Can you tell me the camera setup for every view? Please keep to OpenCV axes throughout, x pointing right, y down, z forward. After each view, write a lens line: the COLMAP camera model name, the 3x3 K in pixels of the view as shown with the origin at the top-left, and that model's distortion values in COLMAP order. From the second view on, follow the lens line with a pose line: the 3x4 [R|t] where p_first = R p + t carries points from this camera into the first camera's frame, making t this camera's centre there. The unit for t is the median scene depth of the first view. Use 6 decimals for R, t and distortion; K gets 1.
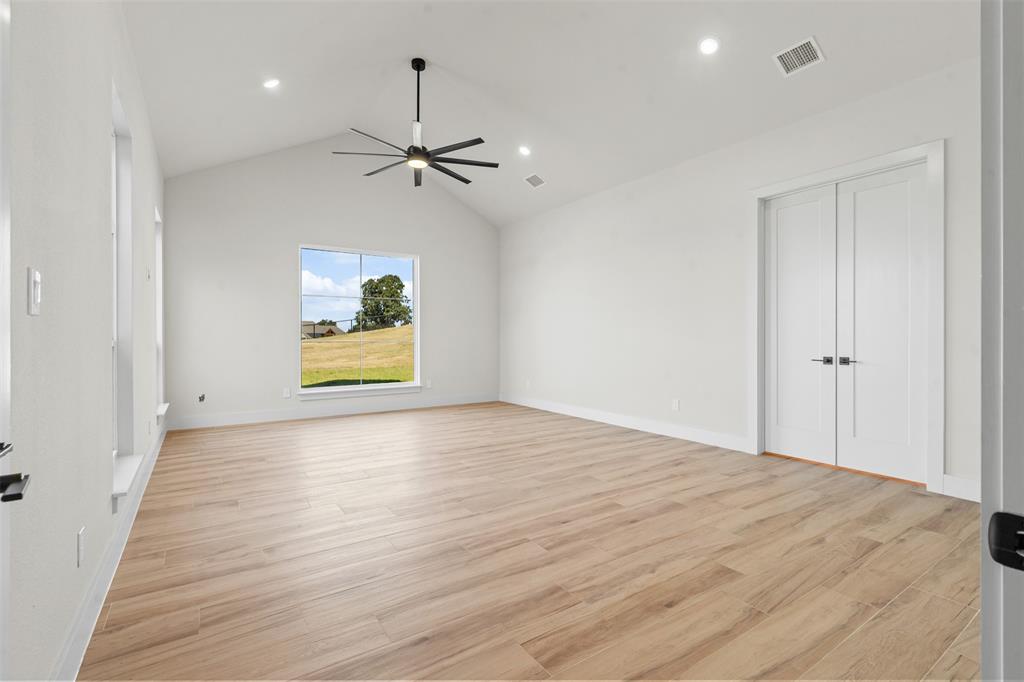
lens RADIAL K [[472.8, 0, 504.8], [0, 472.8, 339.0], [0, 0, 1]] dist [0.004442, 0.000033]
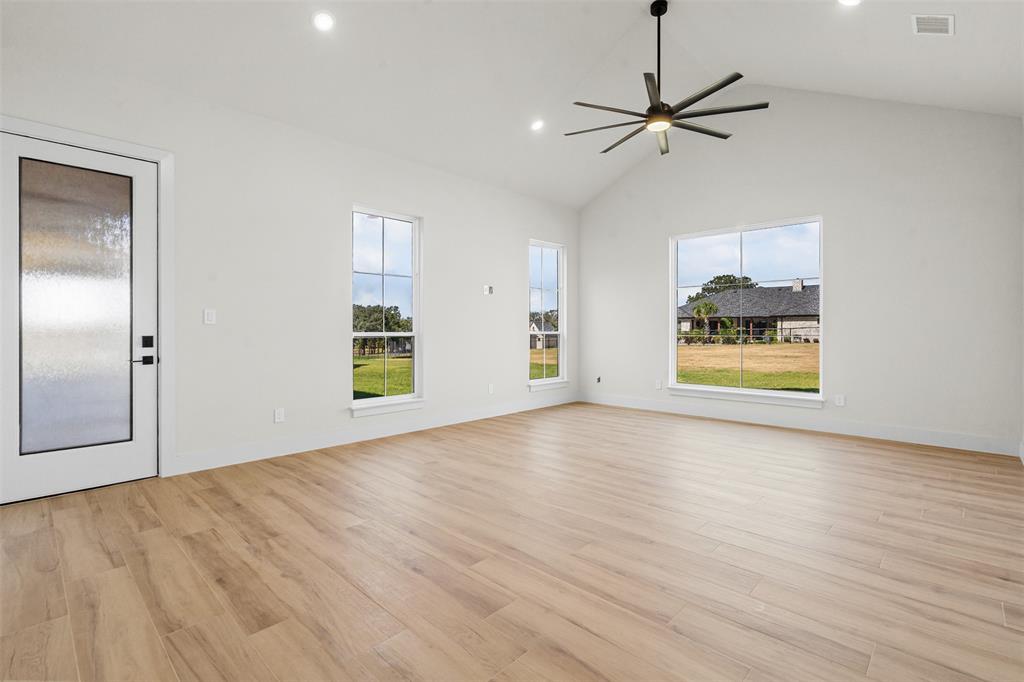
lens RADIAL K [[472.8, 0, 507.0], [0, 472.8, 338.5], [0, 0, 1]] dist [0.004442, 0.000033]
pose [[0.200035, 0.017962, -0.979624, 1.359623], [-0.000730, 0.999834, 0.018183, -0.021302], [0.979788, -0.002922, 0.200015, 1.255577]]
